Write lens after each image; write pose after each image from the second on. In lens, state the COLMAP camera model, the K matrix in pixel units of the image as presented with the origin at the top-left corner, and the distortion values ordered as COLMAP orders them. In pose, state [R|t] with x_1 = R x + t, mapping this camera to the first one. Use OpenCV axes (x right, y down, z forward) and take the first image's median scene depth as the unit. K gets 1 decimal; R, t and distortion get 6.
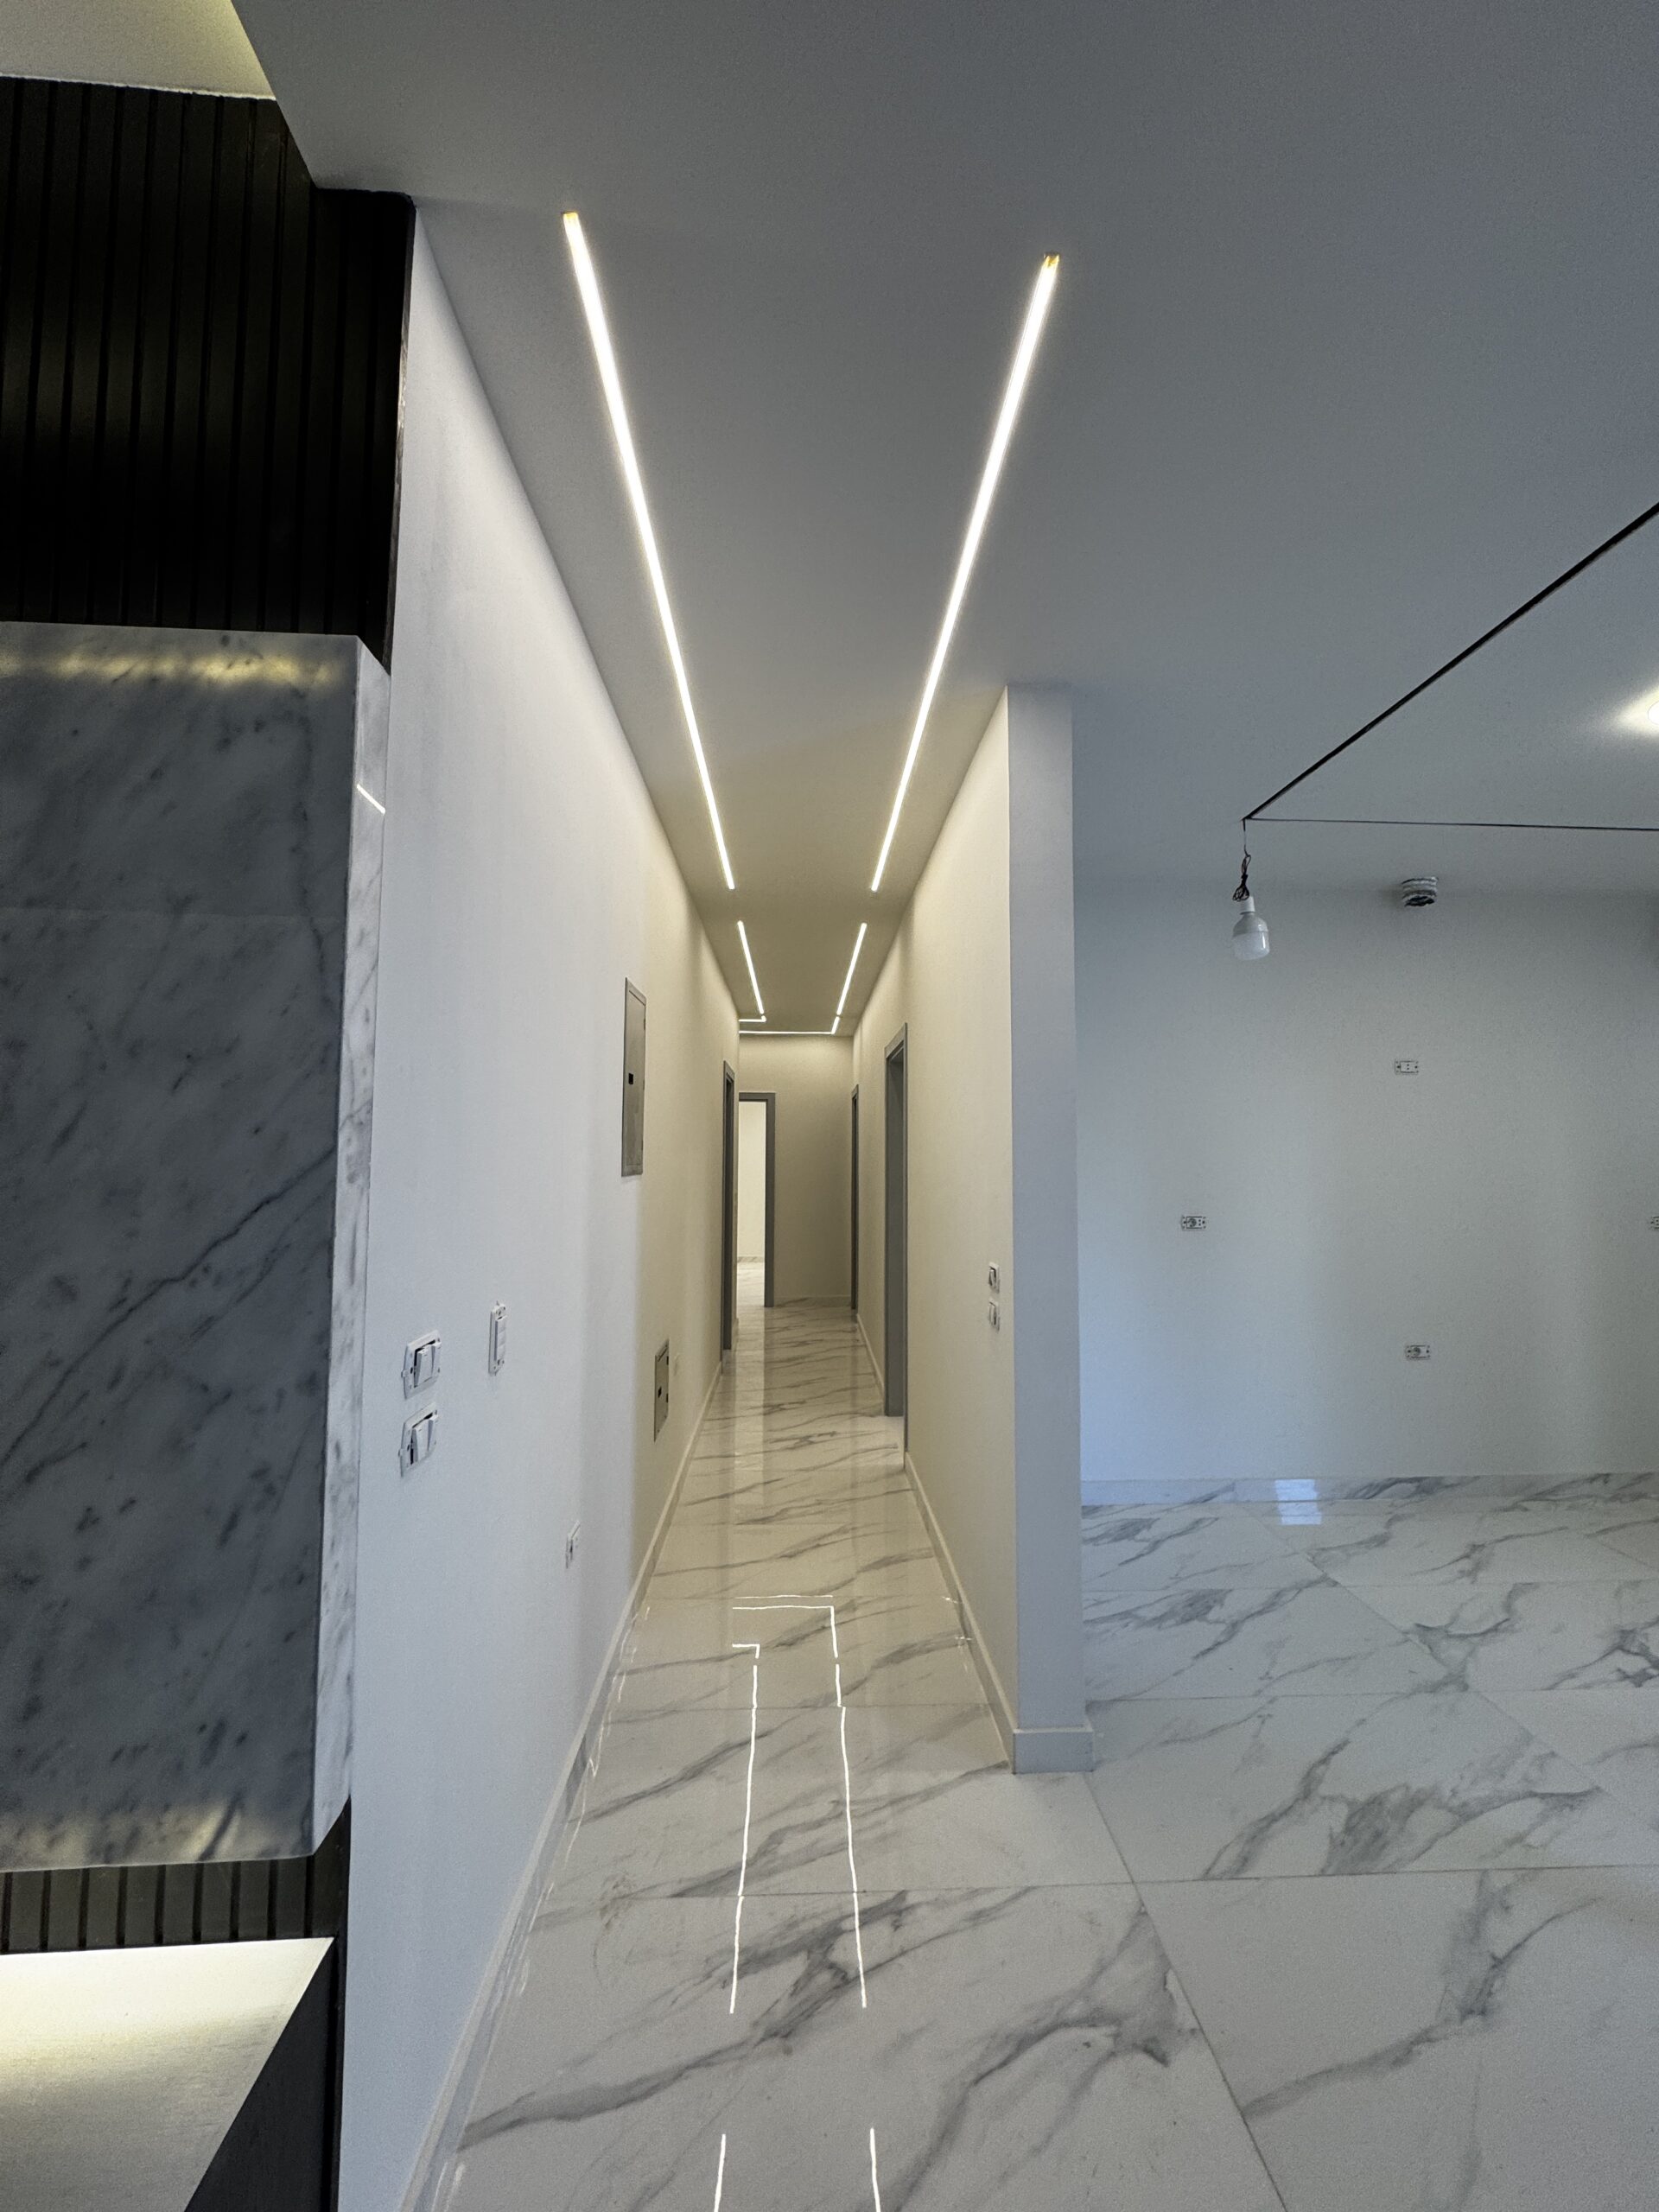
lens RADIAL K [[886.0, 0, 833.2], [0, 886.0, 1103.6], [0, 0, 1]] dist [-0.000024, -0.000555]
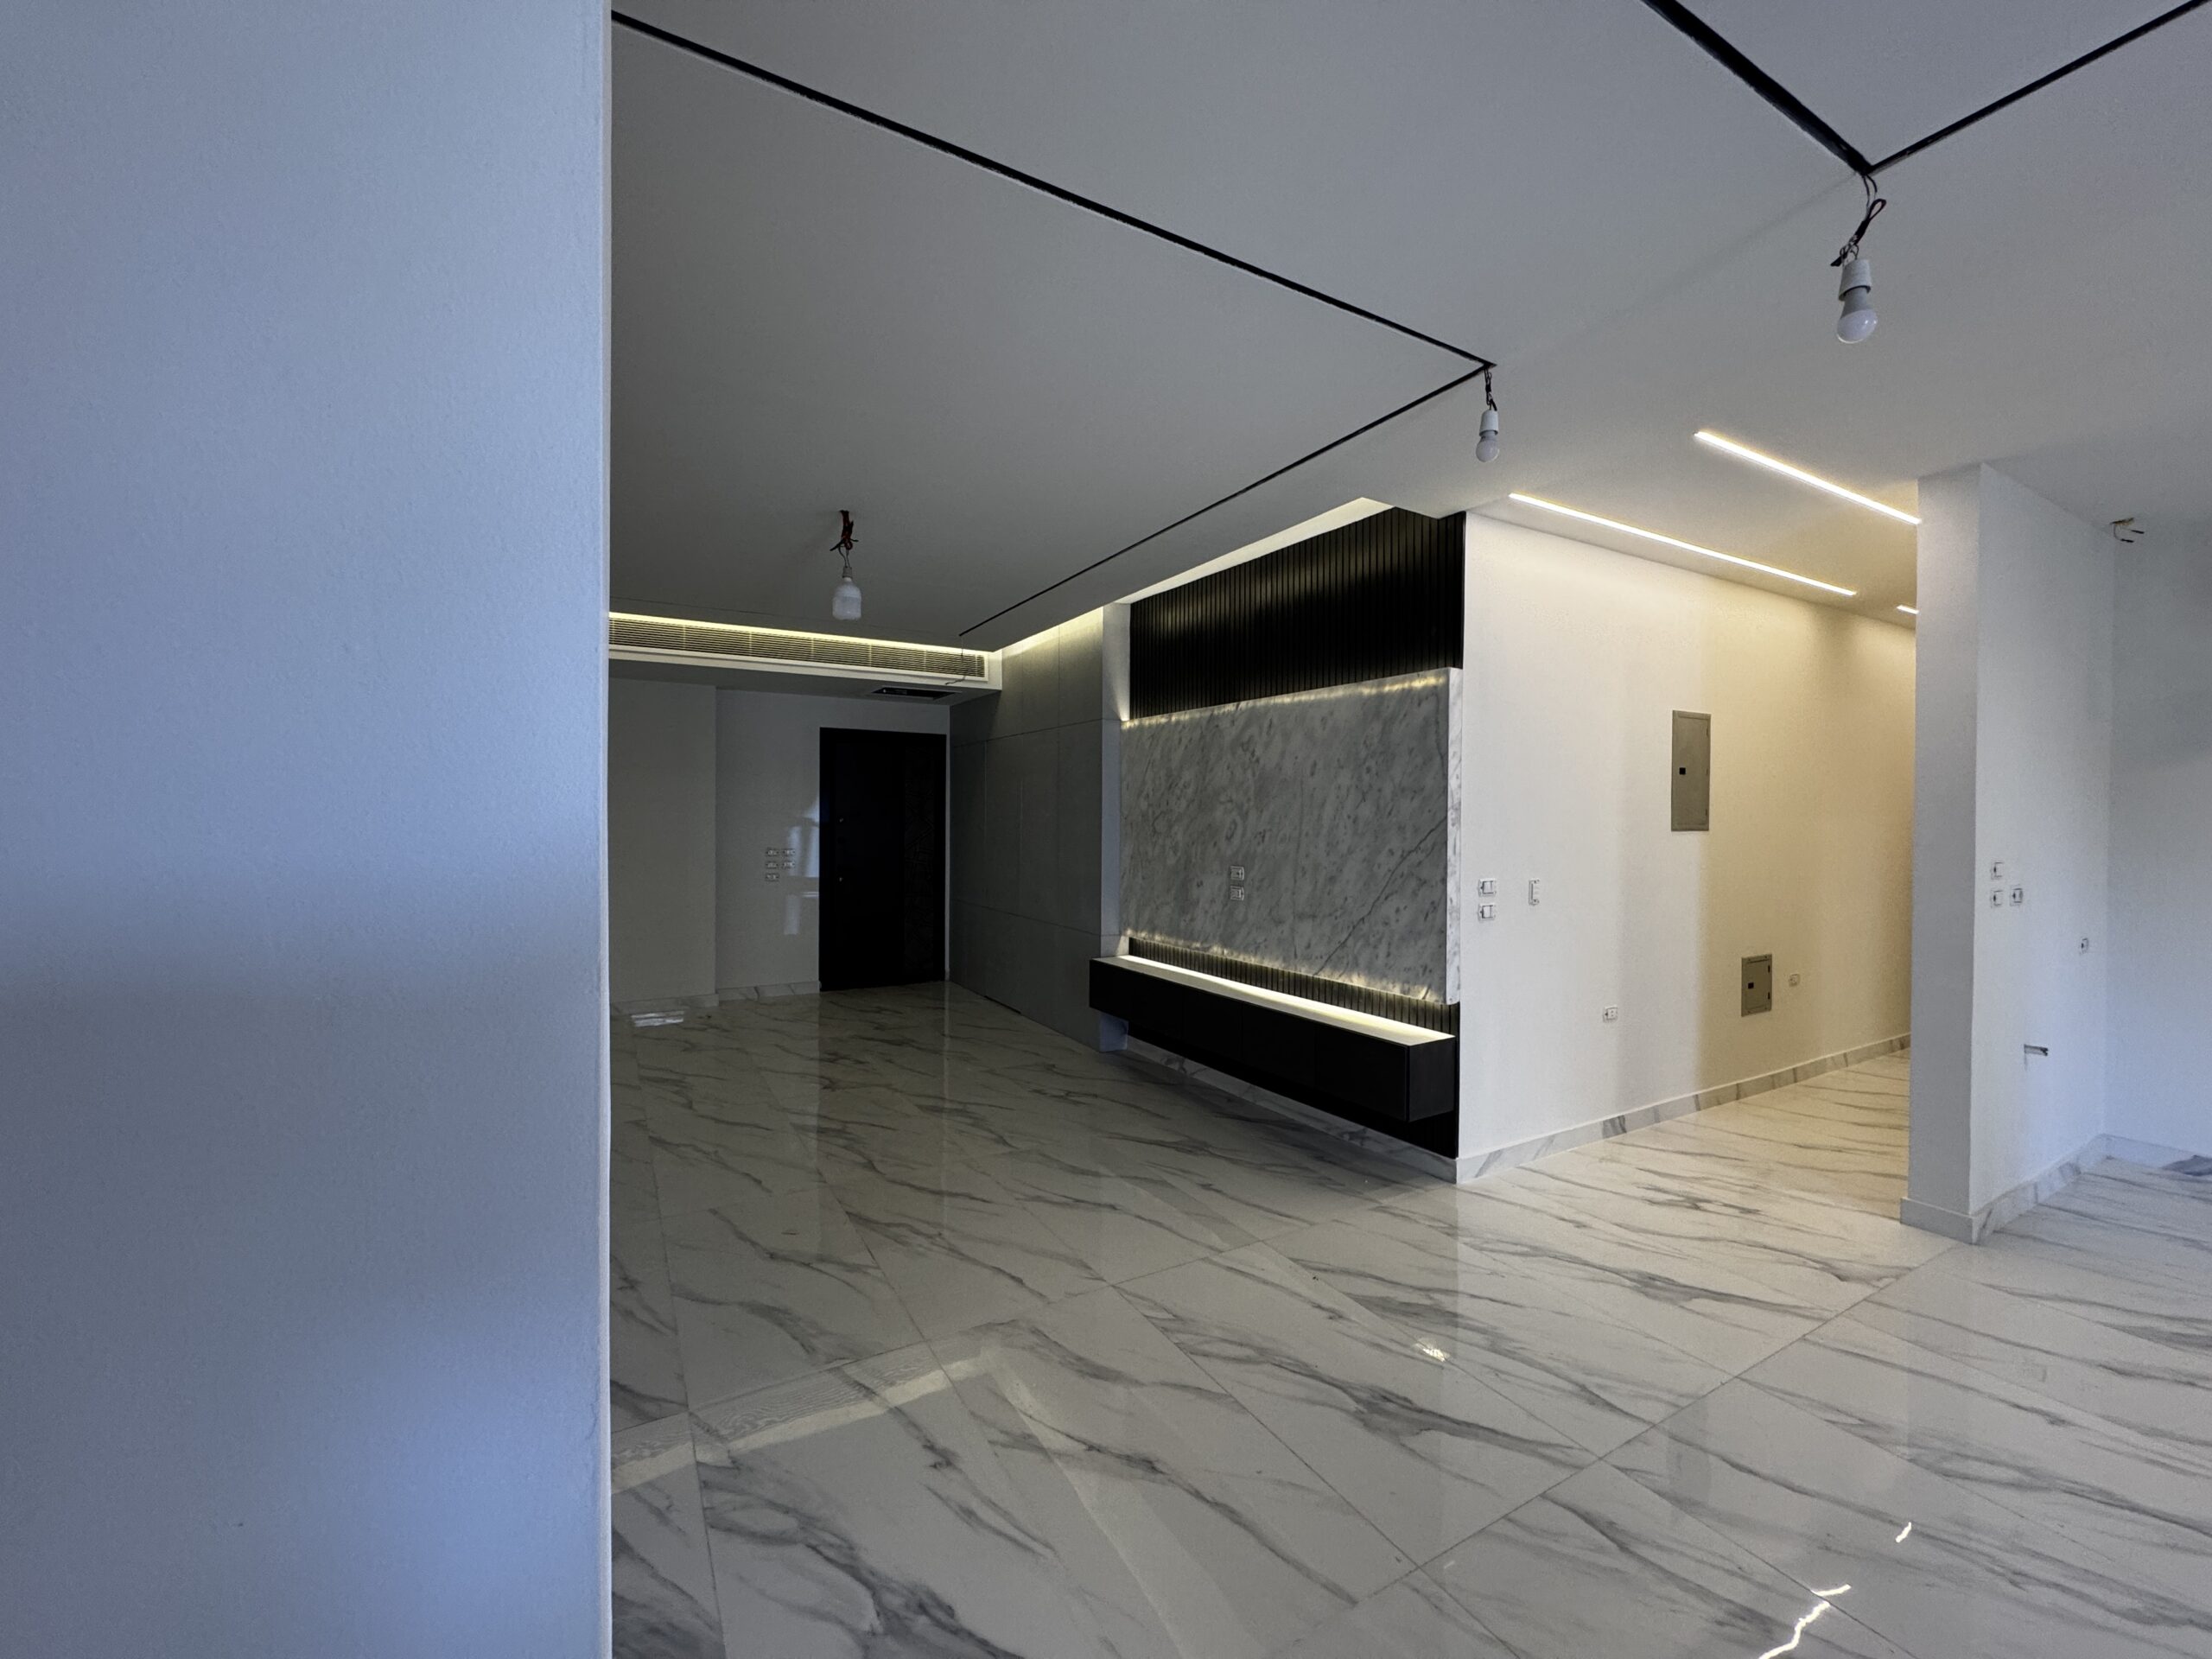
lens RADIAL K [[886.0, 0, 1103.7], [0, 886.0, 826.7], [0, 0, 1]] dist [-0.000024, -0.000555]
pose [[0.462246, 0.006498, -0.886728, 0.765855], [0.051966, 0.998056, 0.034403, -0.039583], [0.885228, -0.061982, 0.461010, -0.730808]]
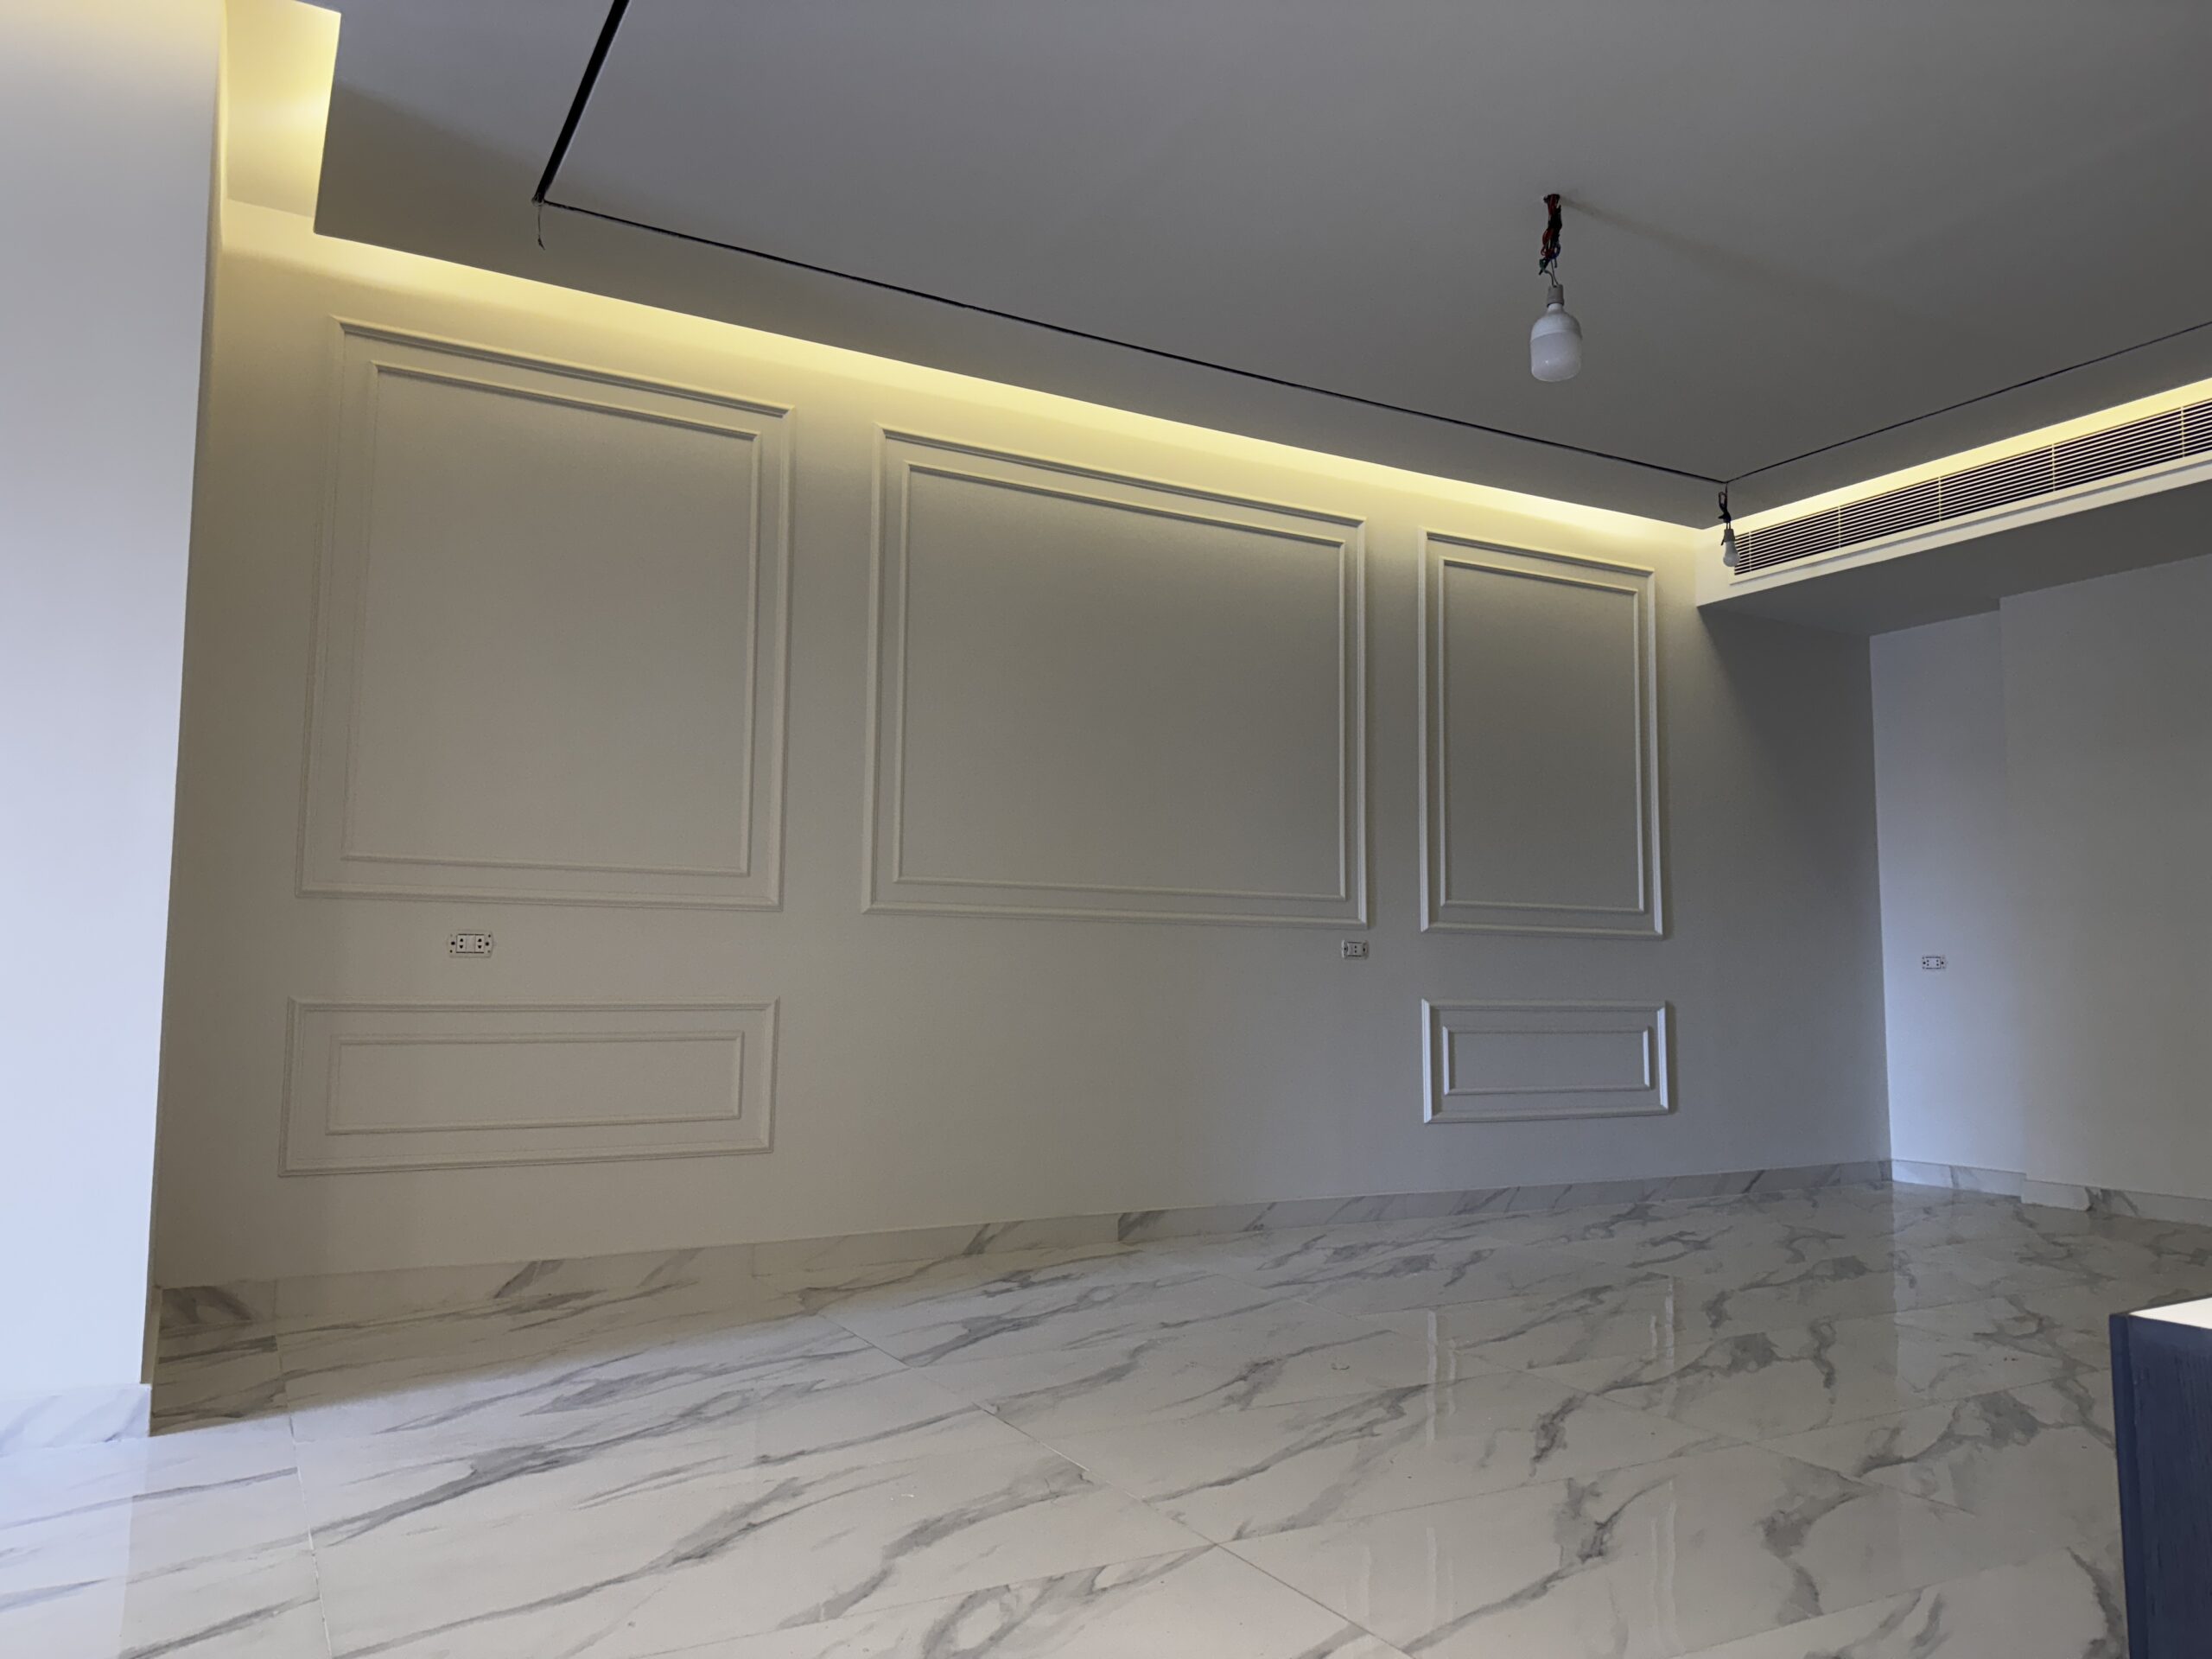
lens RADIAL K [[1547.8, 0, 1105.7], [0, 1547.8, 835.6], [0, 0, 1]] dist [0.143598, -0.236537]
pose [[-0.890714, -0.056625, -0.451024, 0.312536], [0.013723, 0.988409, -0.151194, 0.287373], [0.454357, -0.140860, -0.879612, 0.607993]]
